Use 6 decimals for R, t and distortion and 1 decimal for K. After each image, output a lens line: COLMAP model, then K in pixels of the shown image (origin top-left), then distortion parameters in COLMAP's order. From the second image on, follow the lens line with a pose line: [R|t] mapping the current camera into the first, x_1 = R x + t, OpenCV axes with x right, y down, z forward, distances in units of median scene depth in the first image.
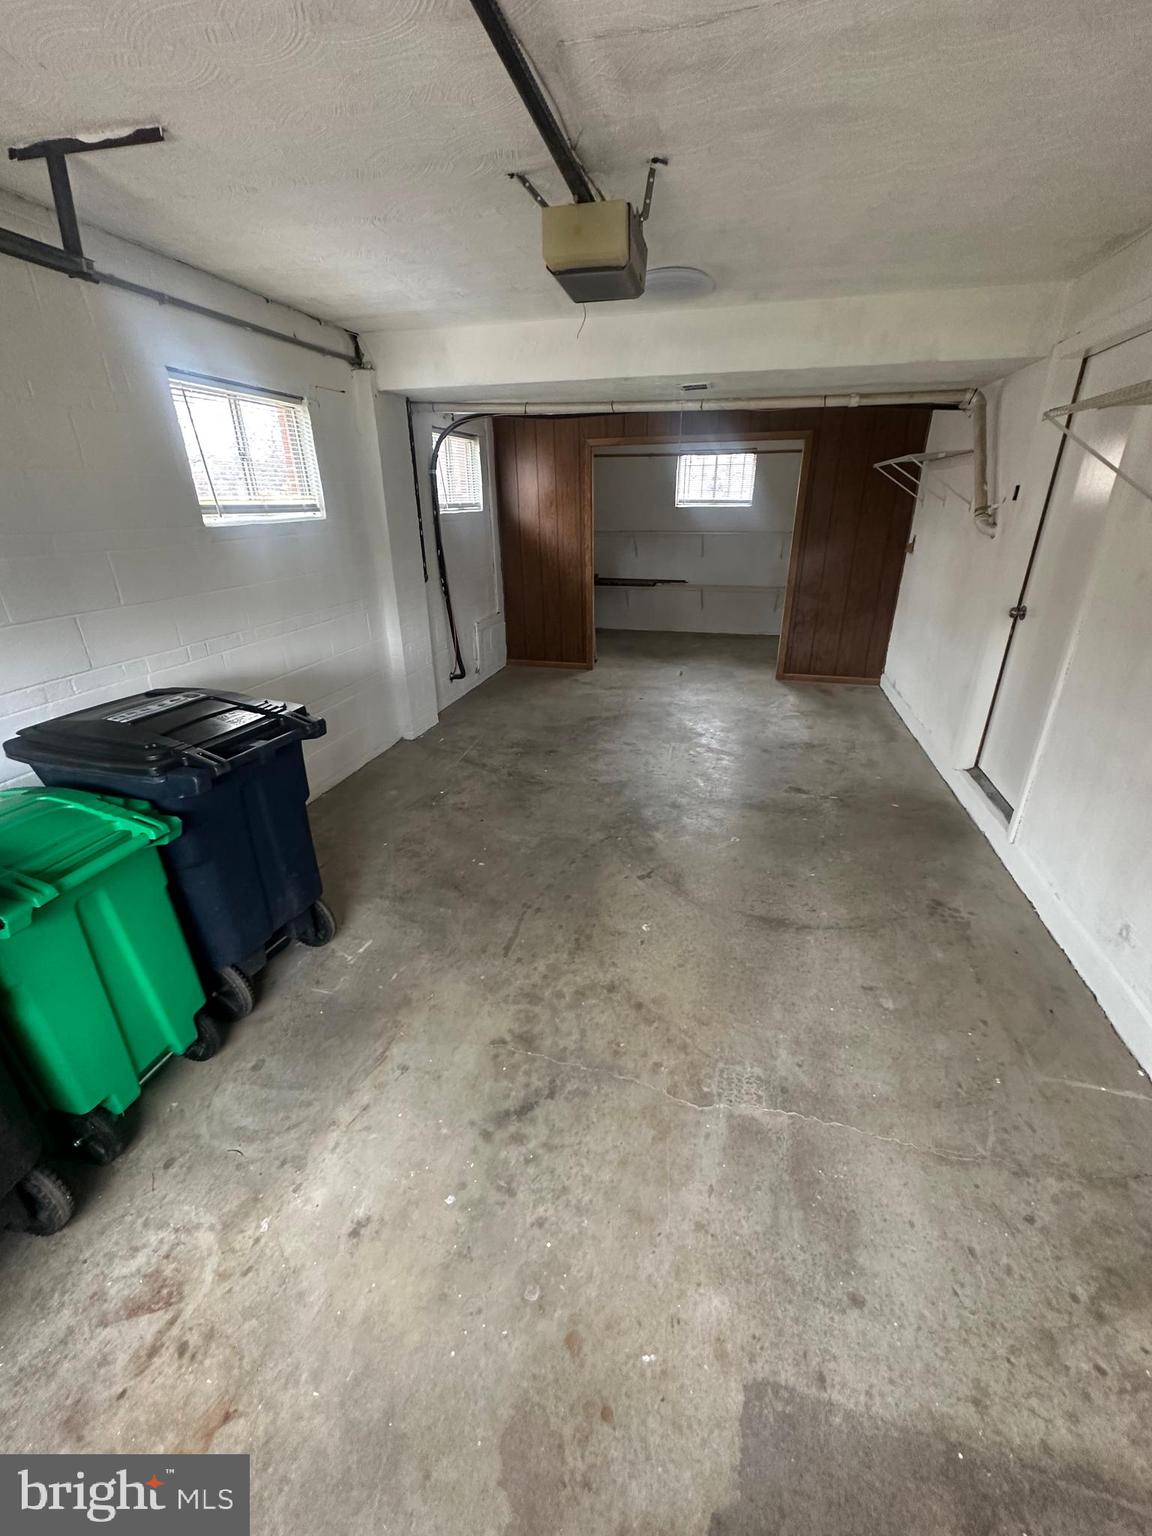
lens RADIAL K [[613.4, 0, 577.2], [0, 613.4, 765.9], [0, 0, 1]] dist [-0.000474, 0.000162]
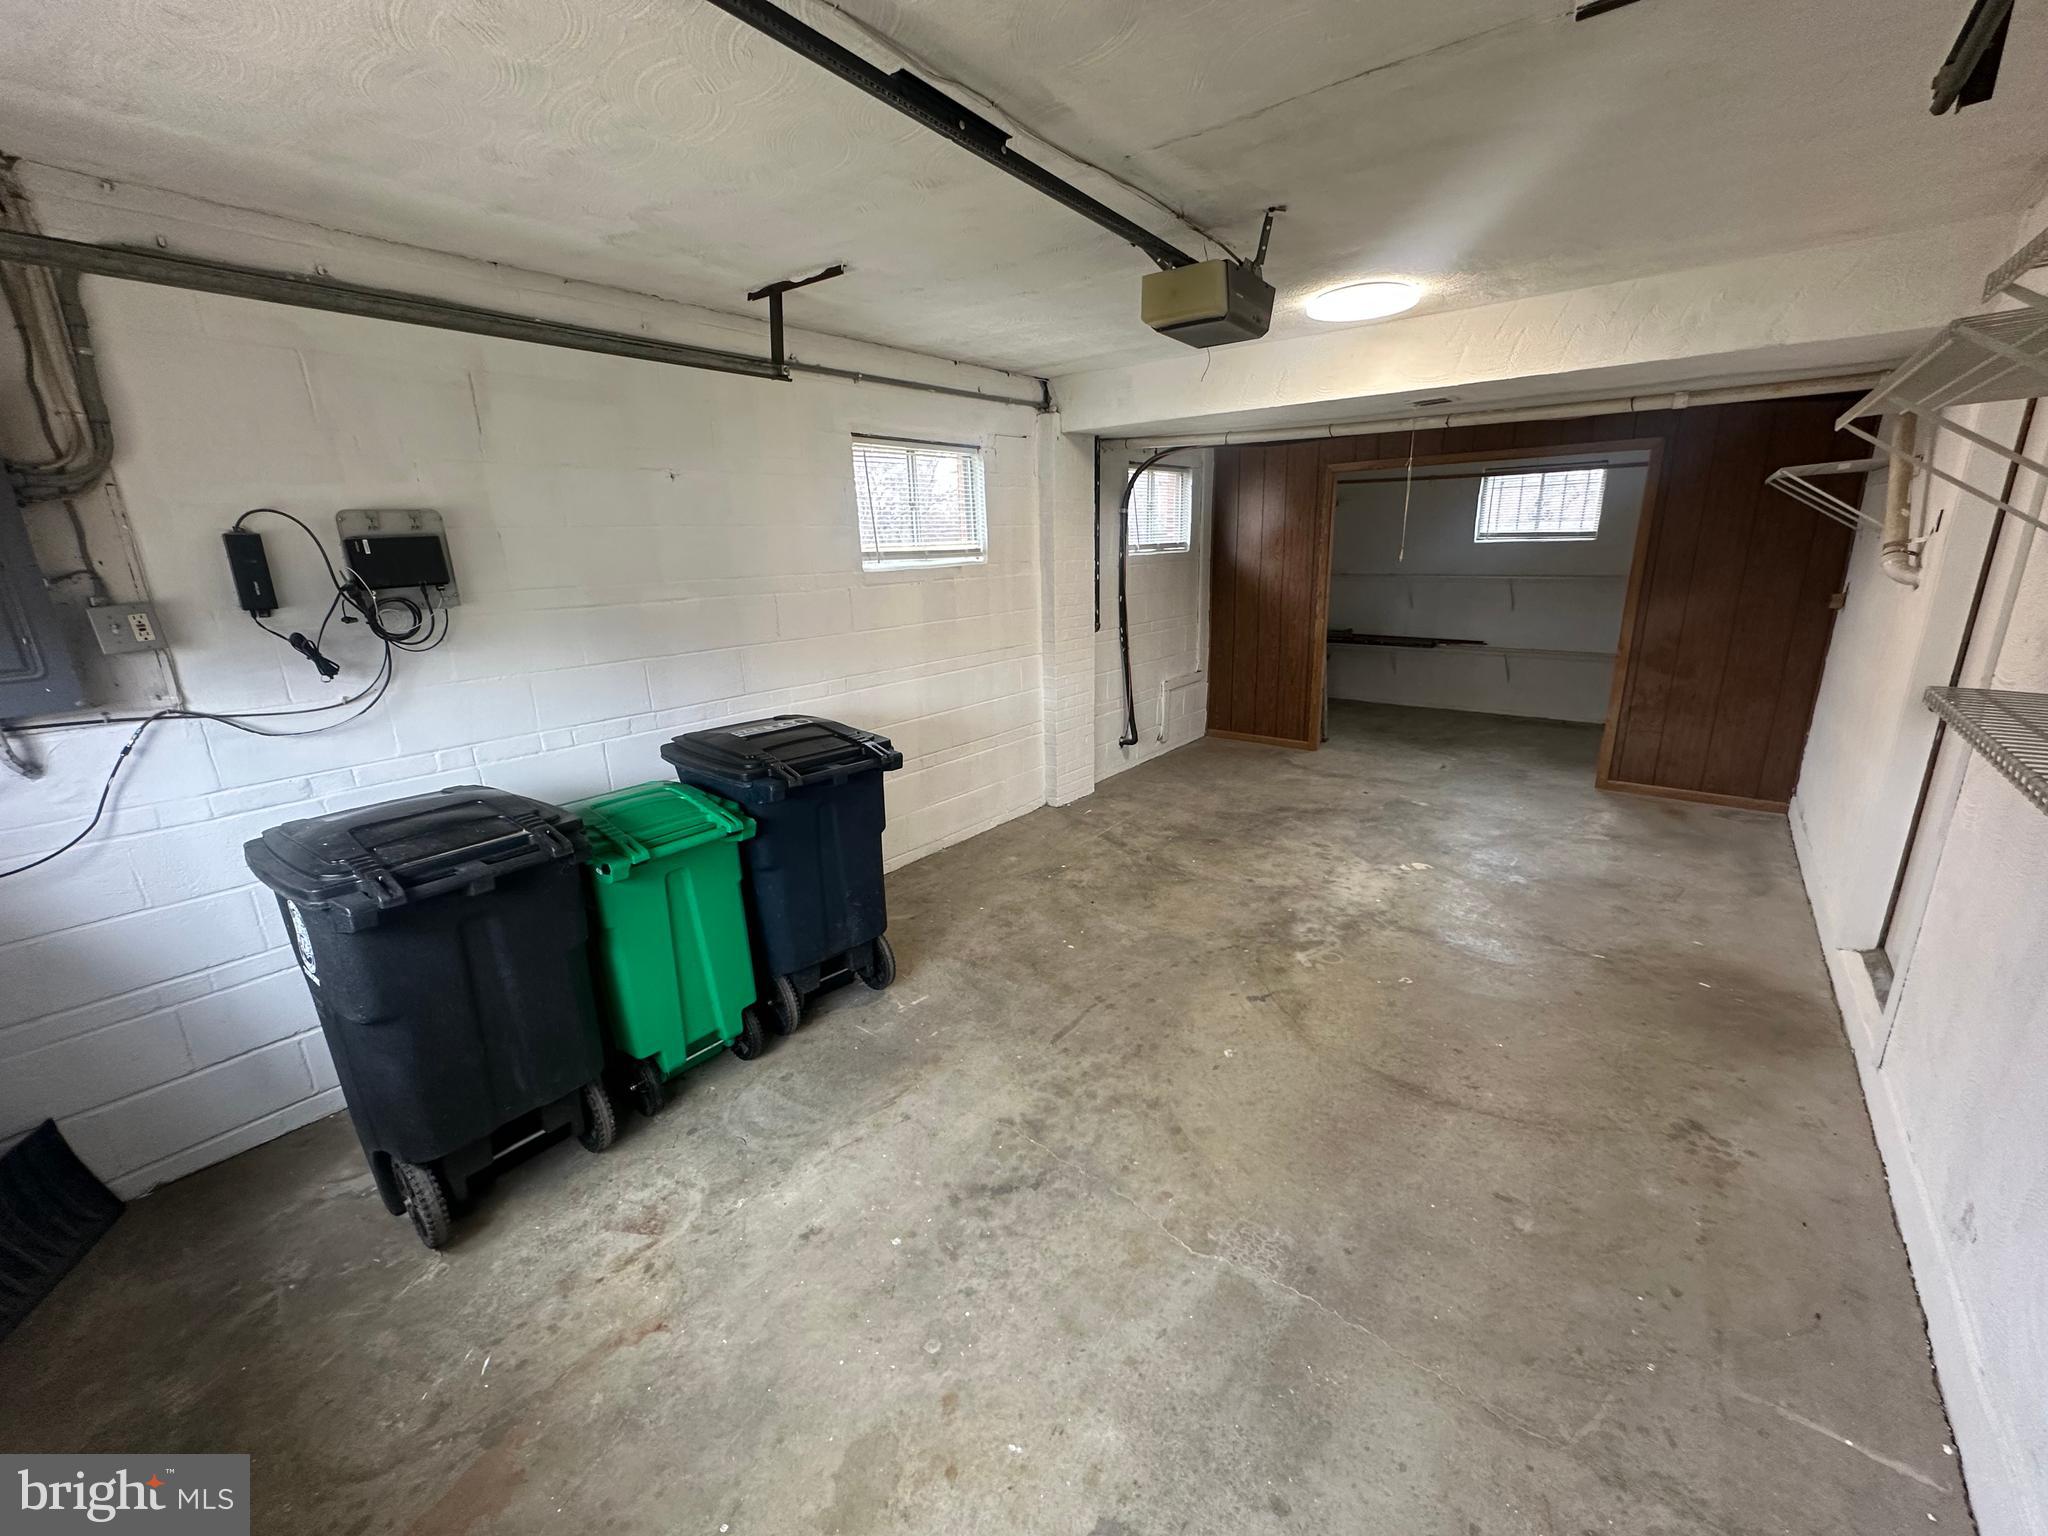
lens RADIAL K [[817.9, 0, 1026.1], [0, 817.9, 767.1], [0, 0, 1]] dist [-0.000474, 0.000162]
pose [[0.910755, 0.096211, -0.401583, 0.309636], [-0.148328, 0.983798, -0.100699, 0.050665], [0.385388, 0.151278, 0.910270, -0.152628]]
